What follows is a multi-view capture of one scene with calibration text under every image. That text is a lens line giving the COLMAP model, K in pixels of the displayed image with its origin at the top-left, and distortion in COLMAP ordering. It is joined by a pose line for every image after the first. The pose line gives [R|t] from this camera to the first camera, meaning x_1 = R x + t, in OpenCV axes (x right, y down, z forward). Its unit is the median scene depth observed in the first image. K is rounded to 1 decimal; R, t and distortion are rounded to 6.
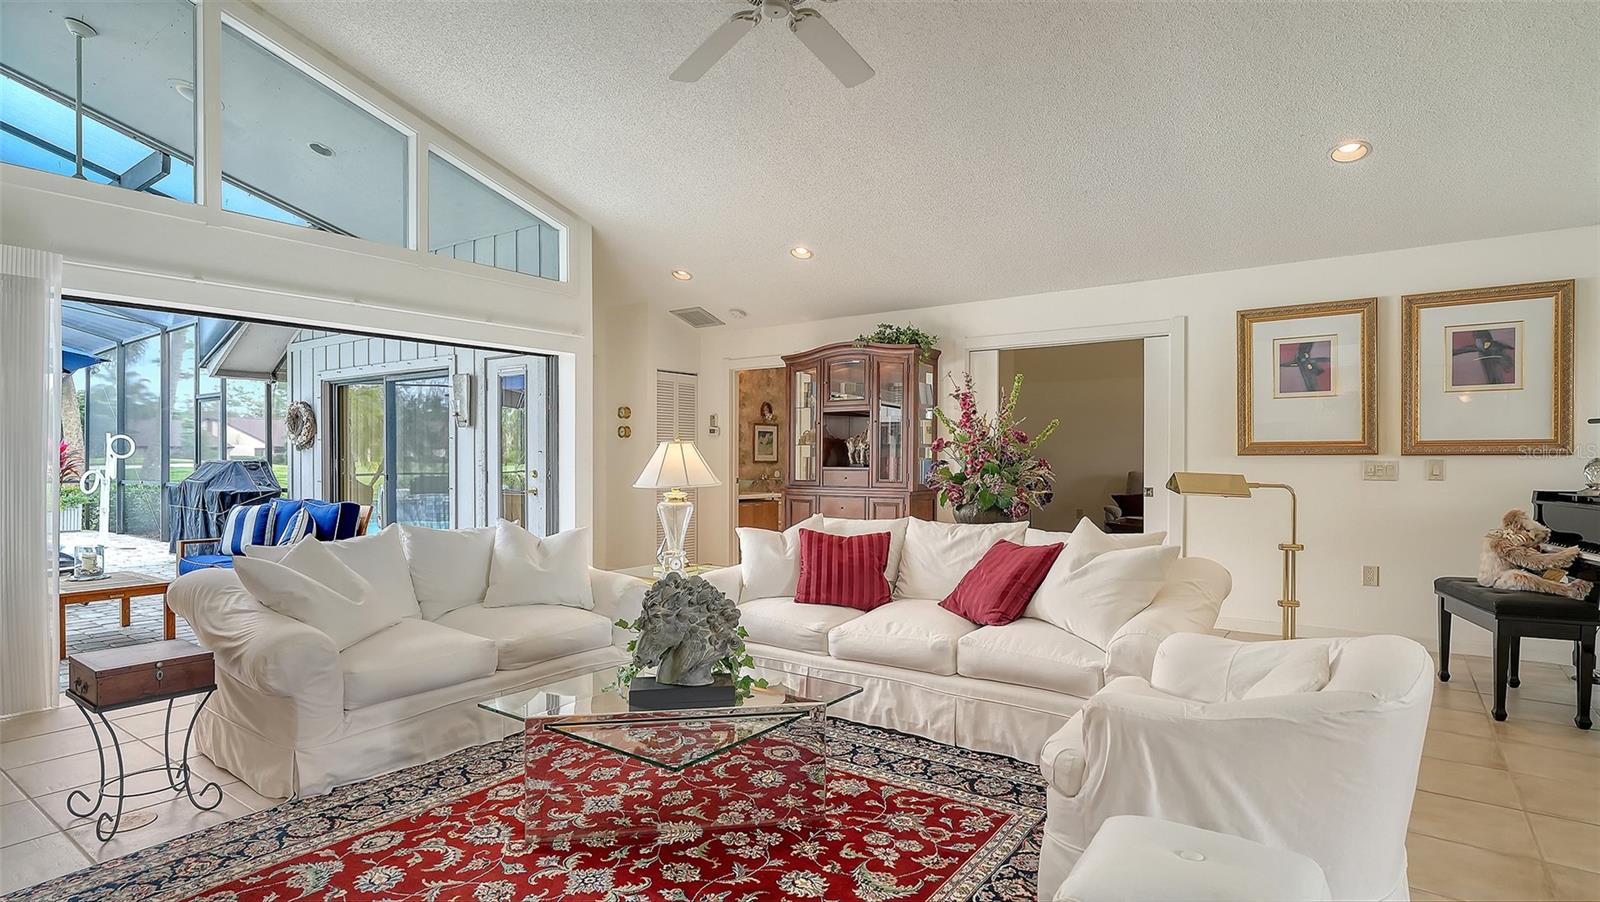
lens RADIAL K [[793.9, 0, 799.4], [0, 793.9, 455.6], [0, 0, 1]] dist [0.000002, 0.000000]
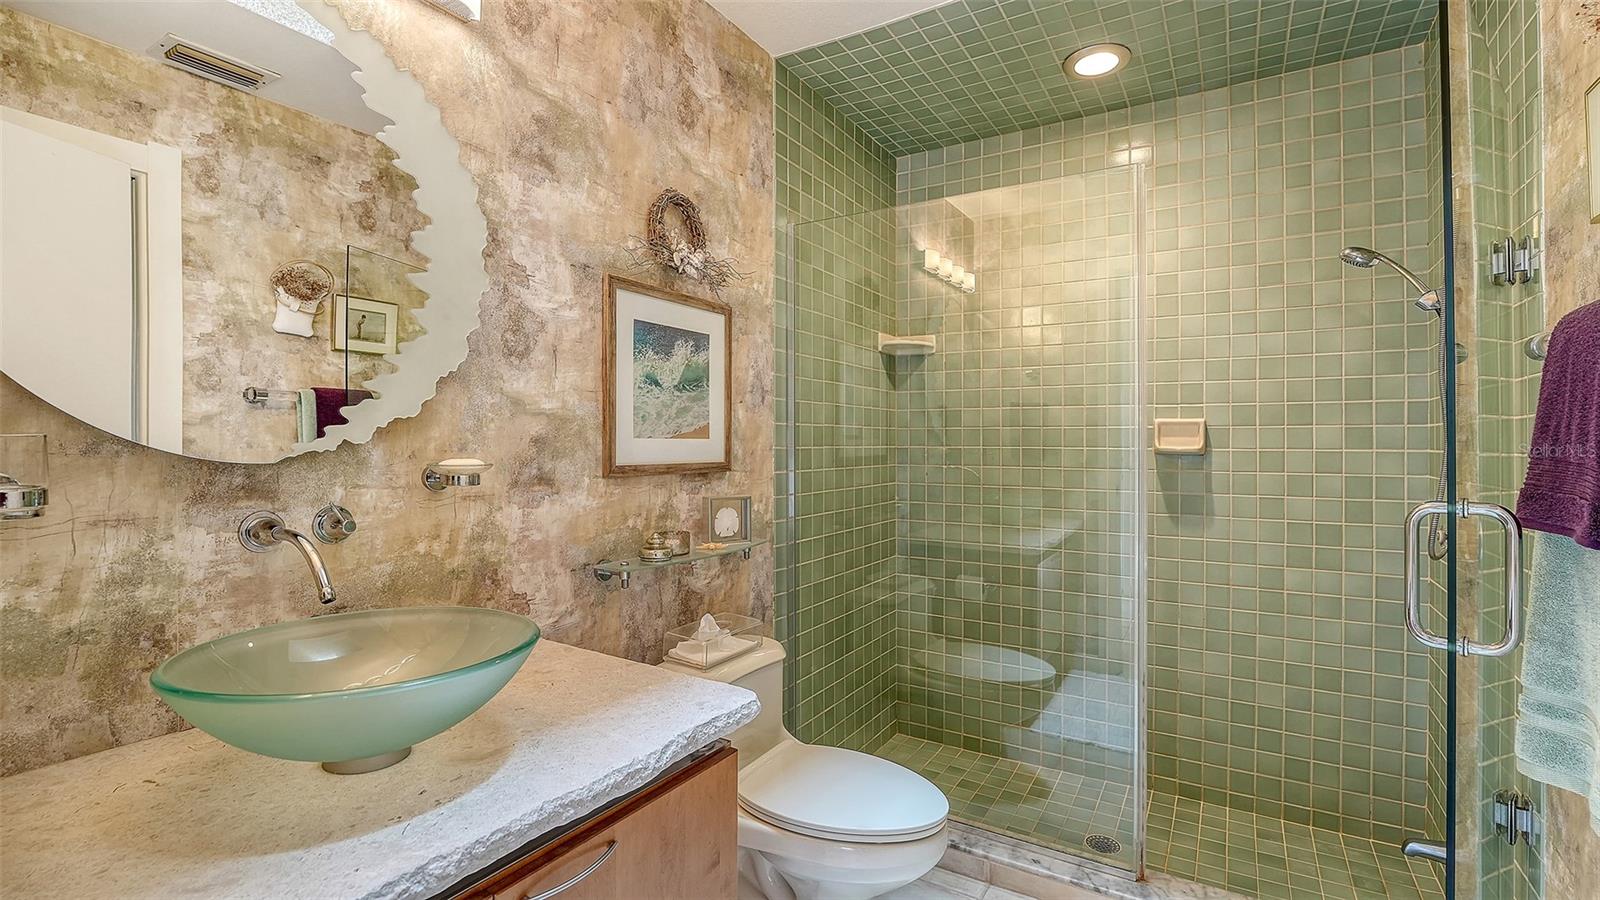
lens RADIAL K [[732.4, 0, 799.7], [0, 732.4, 449.3], [0, 0, 1]] dist [-0.000671, -0.000081]
pose [[0.997357, -0.000894, 0.072655, -0.022531], [0.001076, 0.999996, -0.002472, 0.002914], [-0.072653, 0.002544, 0.997354, 0.797714]]
